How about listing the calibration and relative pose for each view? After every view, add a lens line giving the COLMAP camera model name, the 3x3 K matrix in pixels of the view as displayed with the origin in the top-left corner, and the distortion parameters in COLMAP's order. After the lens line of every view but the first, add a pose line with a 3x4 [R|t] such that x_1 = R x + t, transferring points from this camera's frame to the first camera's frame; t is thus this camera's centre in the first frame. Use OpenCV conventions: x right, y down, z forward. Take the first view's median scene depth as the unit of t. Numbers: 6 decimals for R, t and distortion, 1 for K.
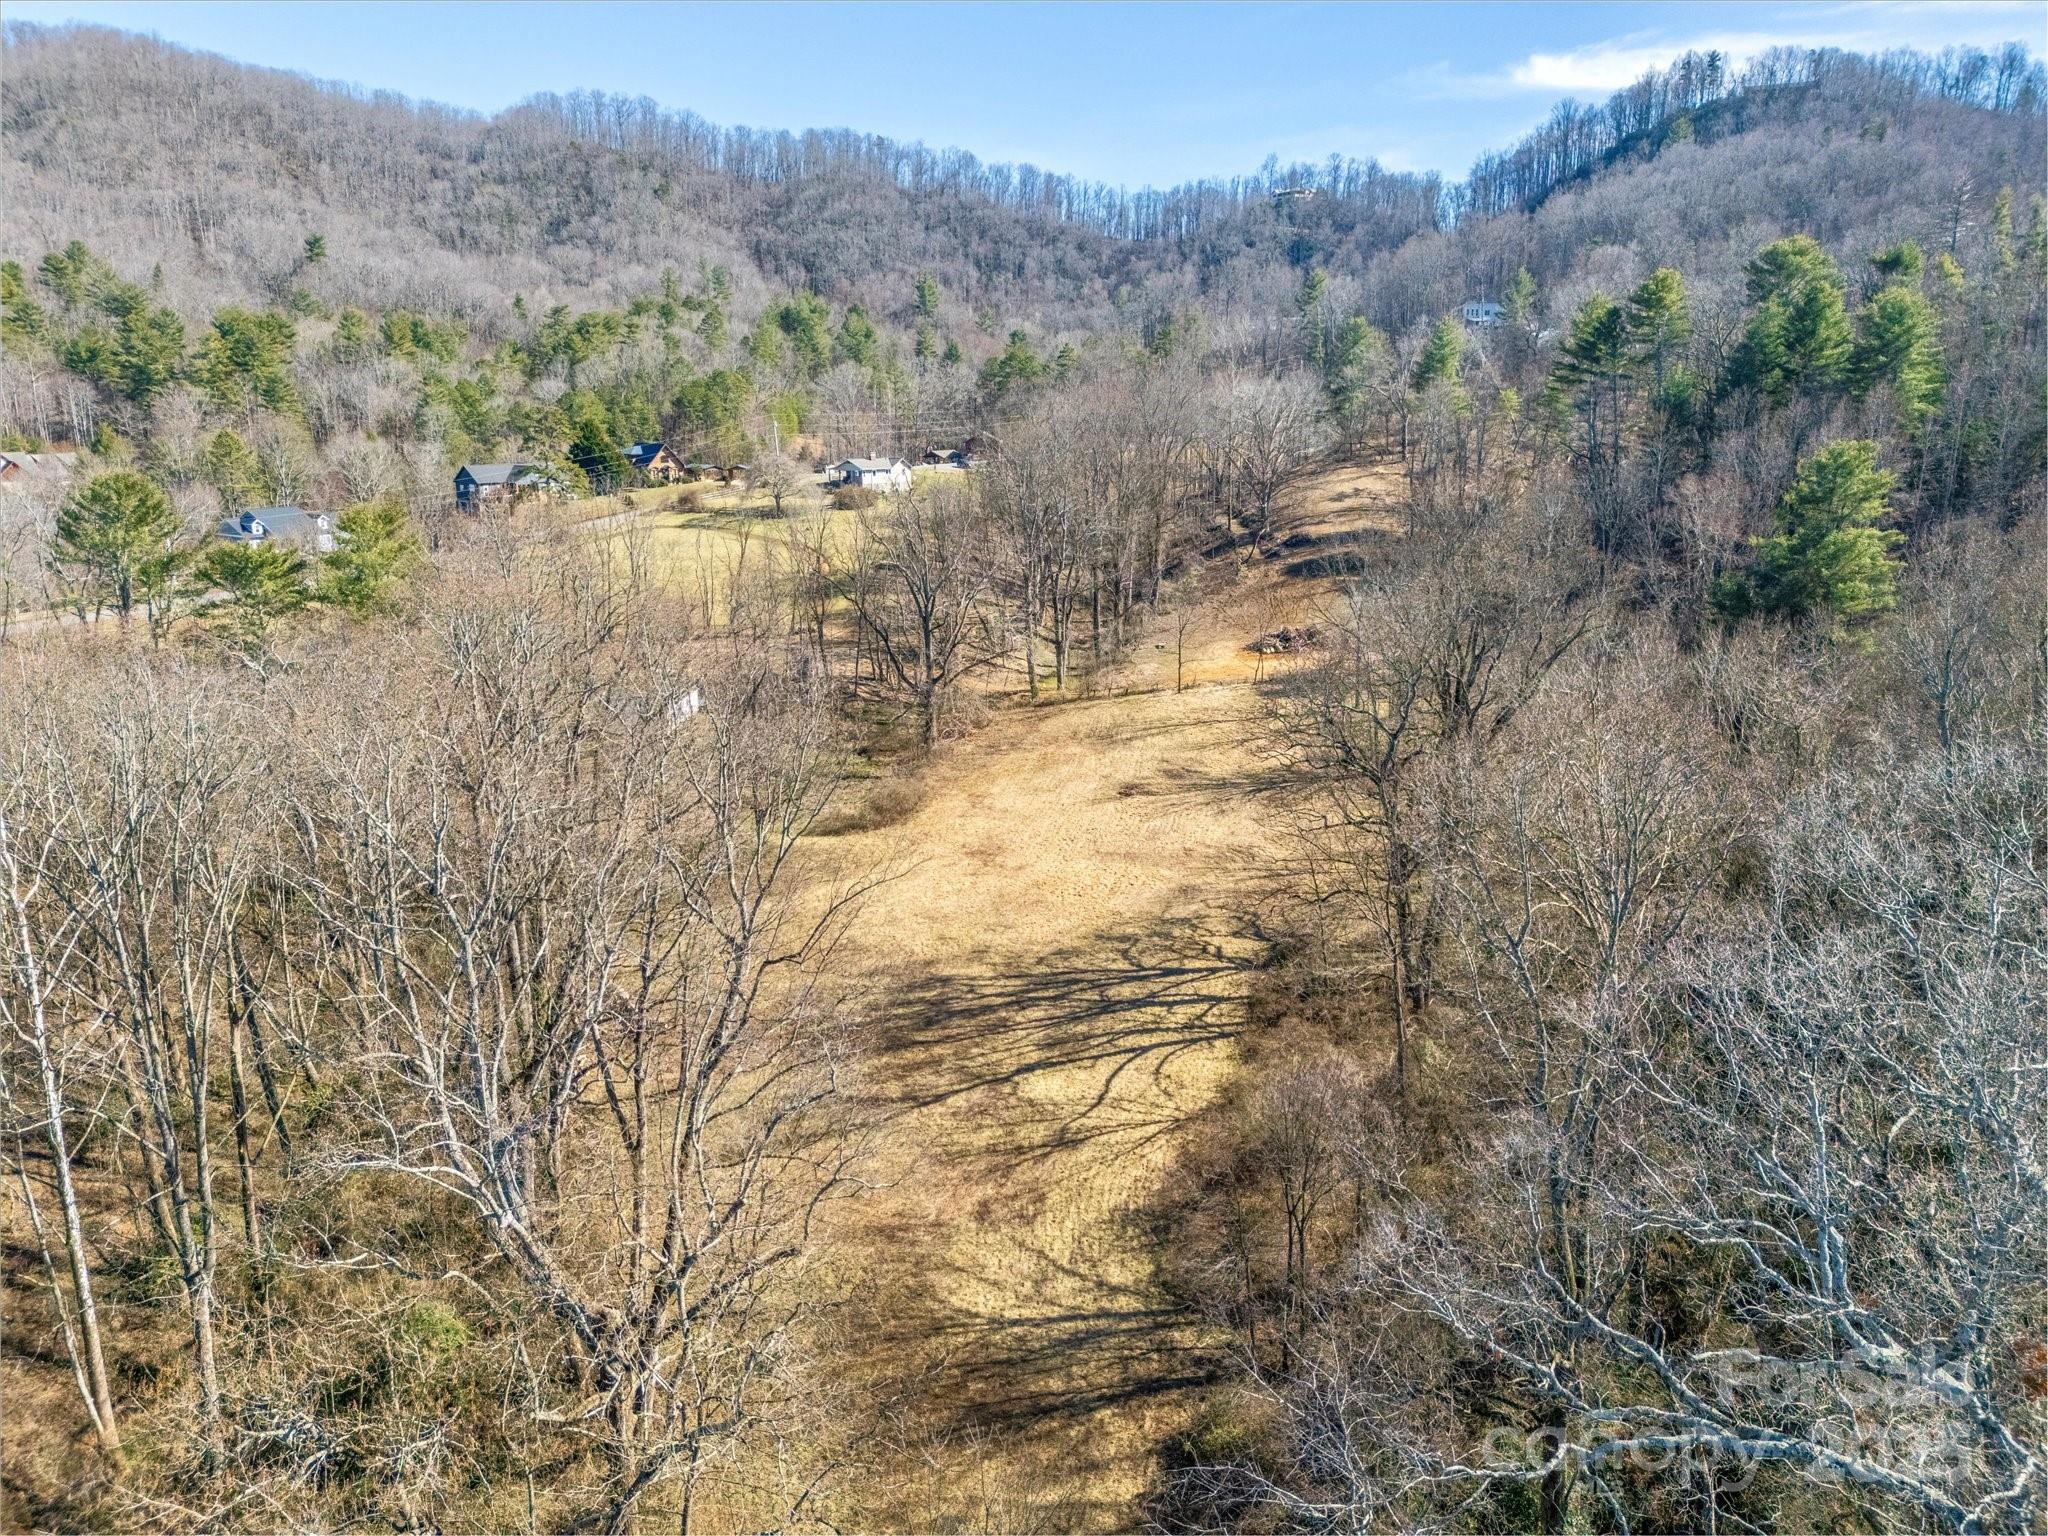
lens RADIAL K [[1477.7, 0, 1022.4], [0, 1477.7, 776.8], [0, 0, 1]] dist [0.065344, -0.060585]
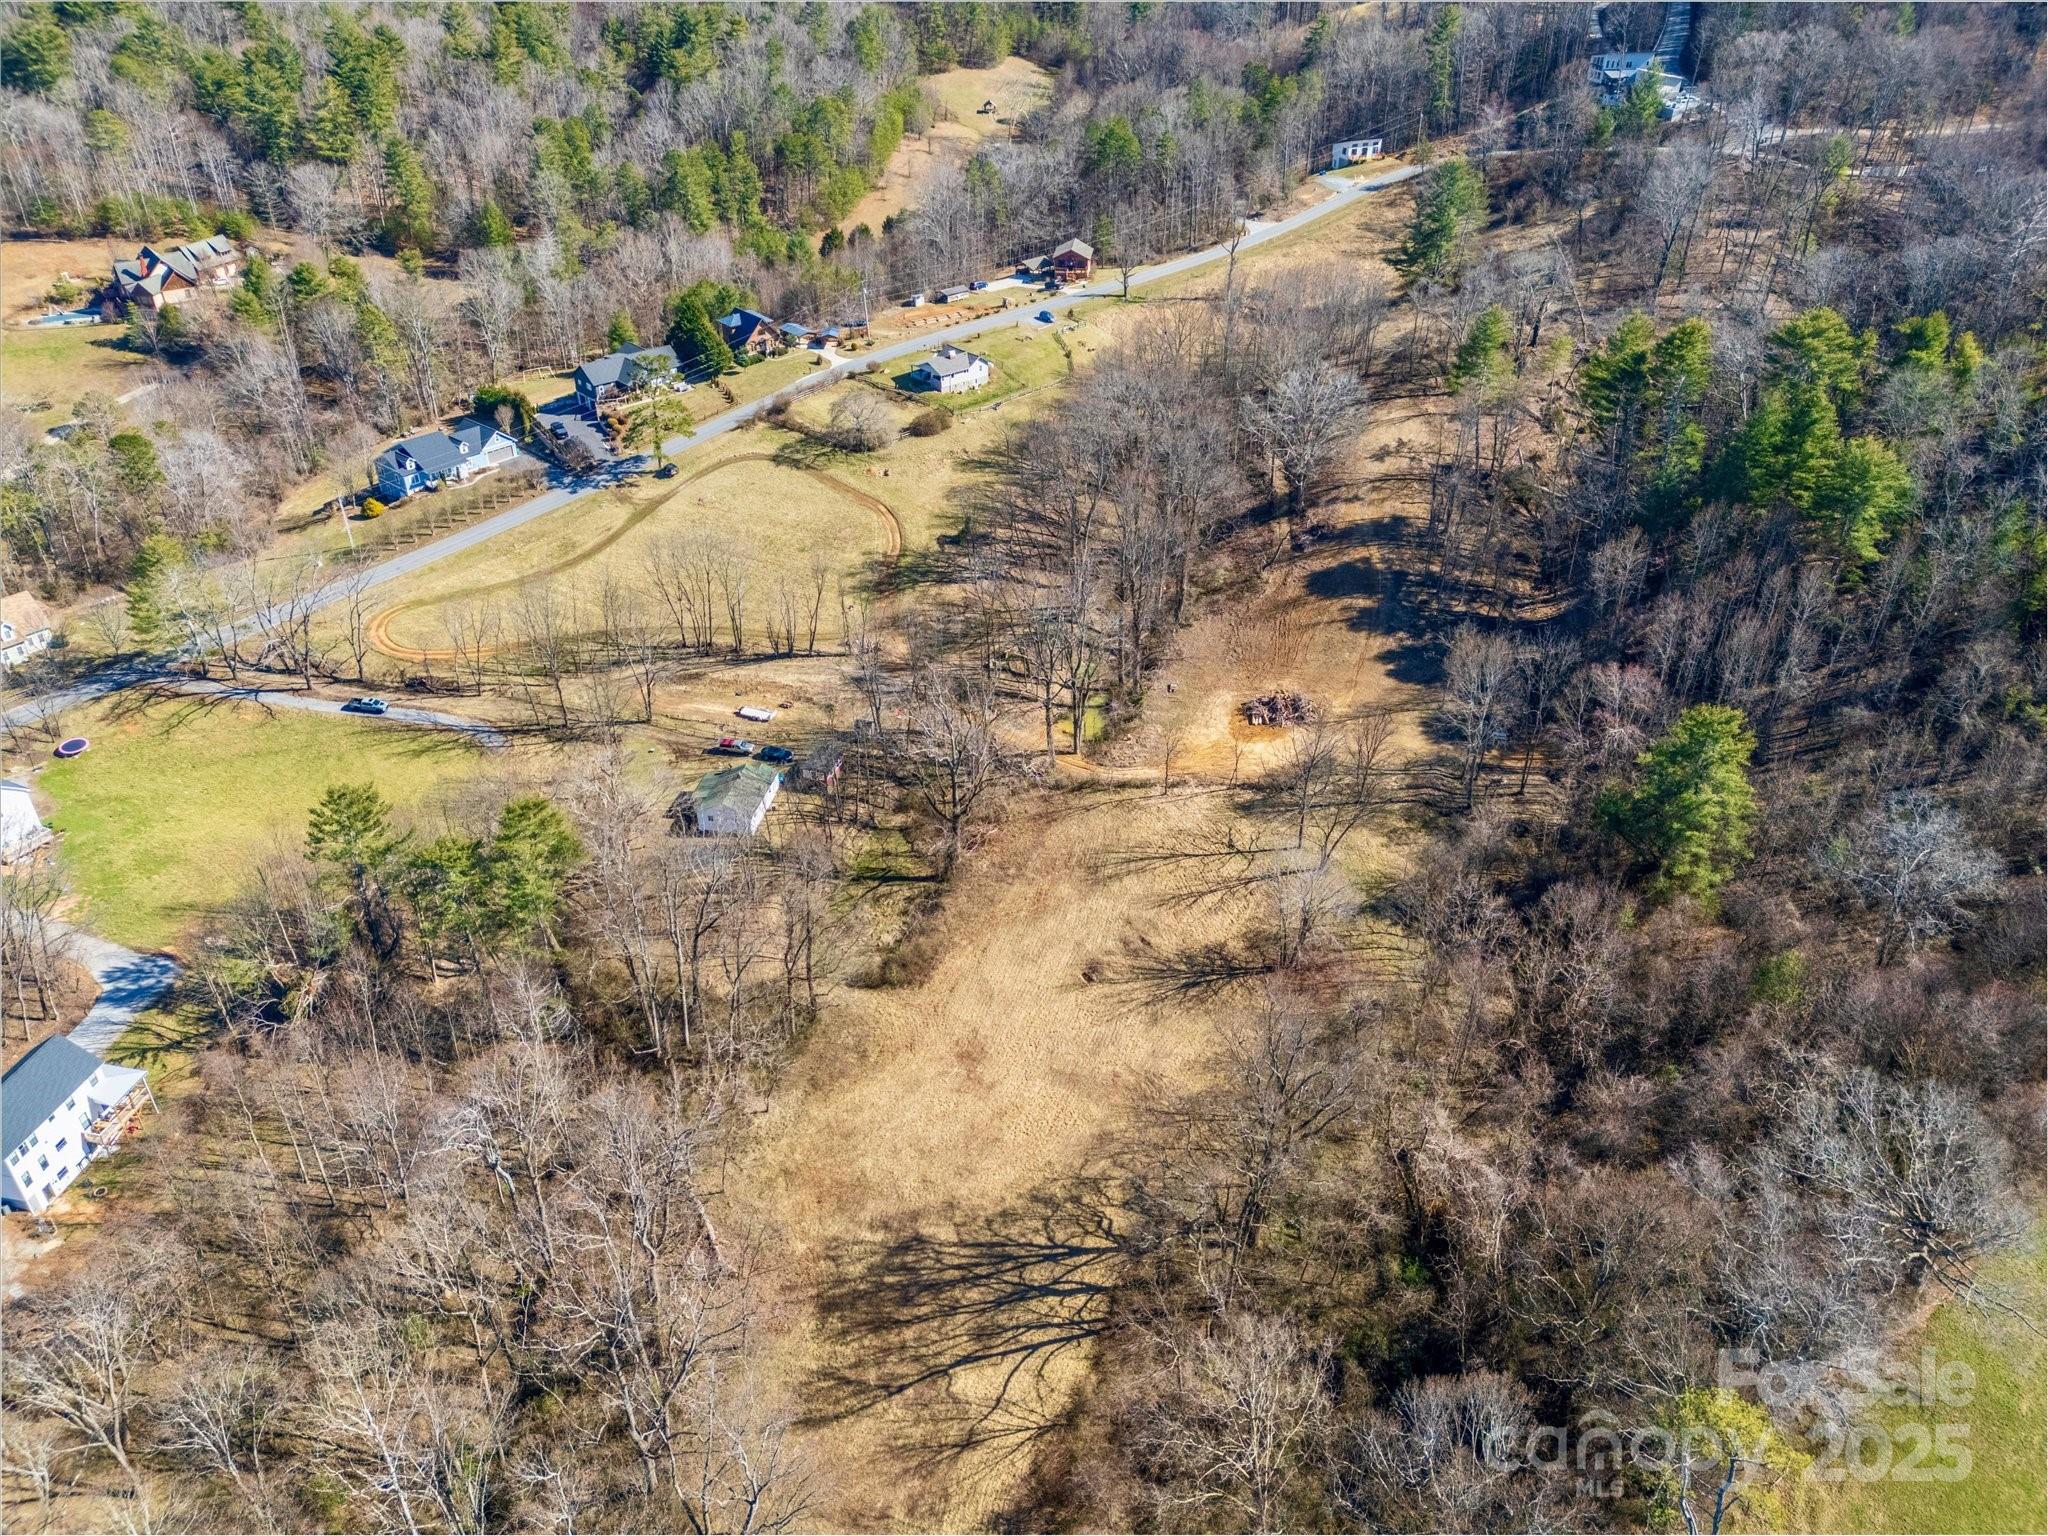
lens RADIAL K [[1477.7, 0, 1012.8], [0, 1477.7, 772.9], [0, 0, 1]] dist [0.065344, -0.060585]
pose [[0.994931, 0.056336, -0.083299, 0.144950], [-0.026800, 0.946930, 0.320321, -0.841038], [0.096924, -0.316465, 0.943639, -0.284820]]
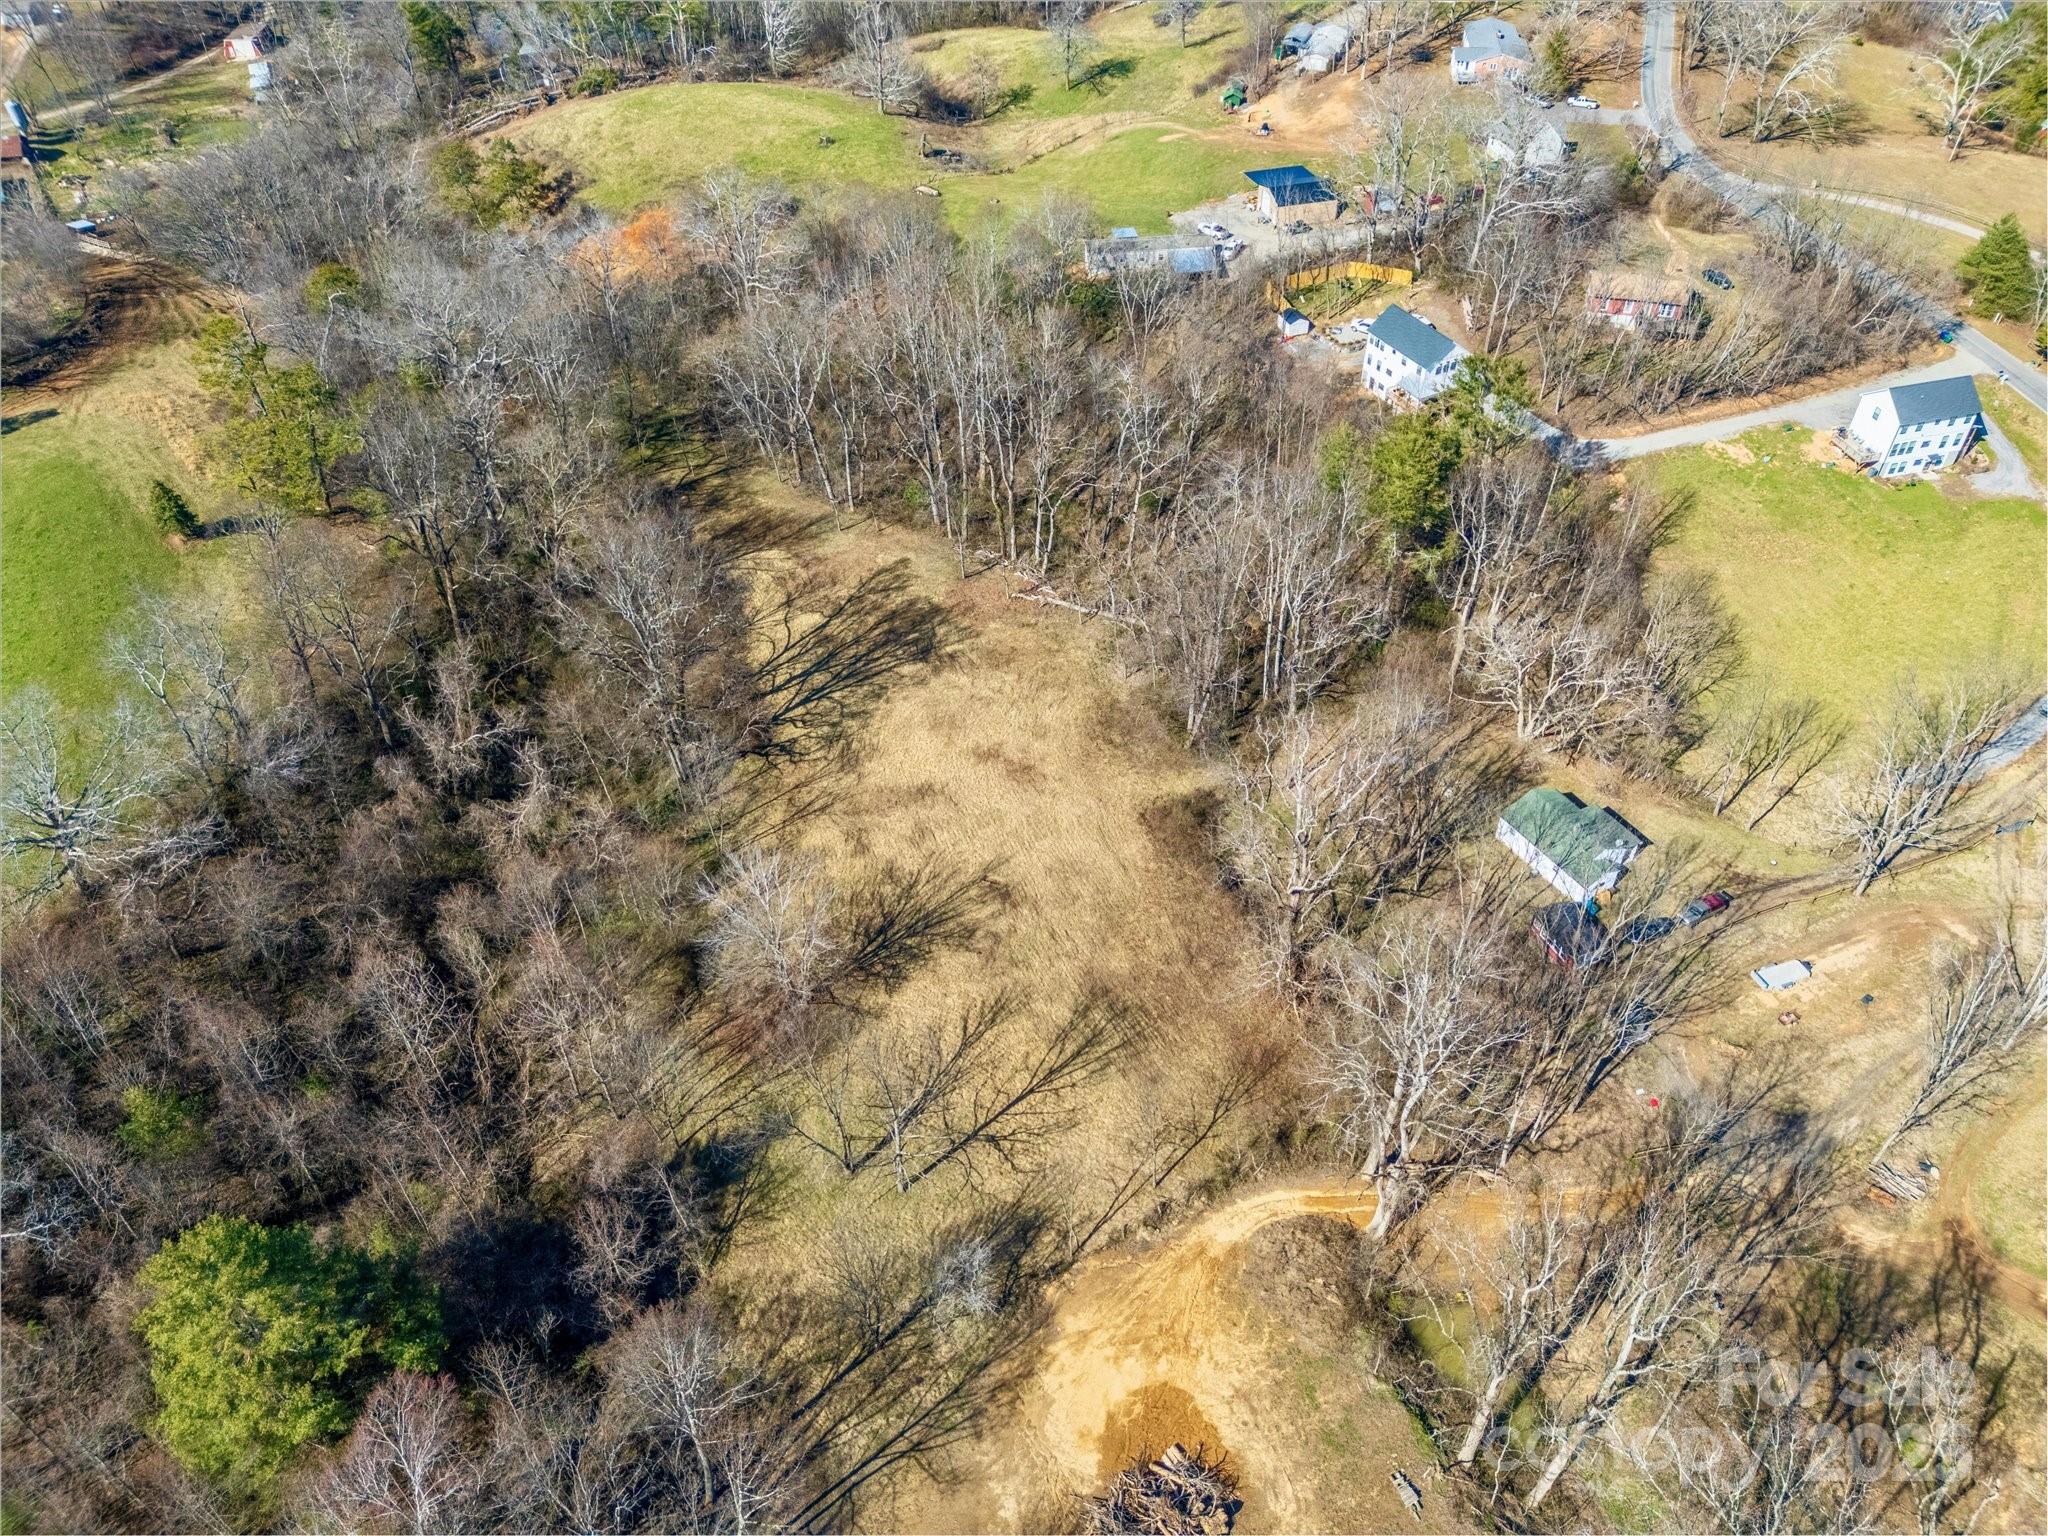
lens RADIAL K [[1477.7, 0, 1037.8], [0, 1477.7, 766.7], [0, 0, 1]] dist [0.065344, -0.060585]
pose [[-0.819977, 0.395980, -0.413326, 0.682408], [-0.135121, 0.567781, 0.812014, -1.395087], [0.556220, 0.721682, -0.412062, 2.049328]]
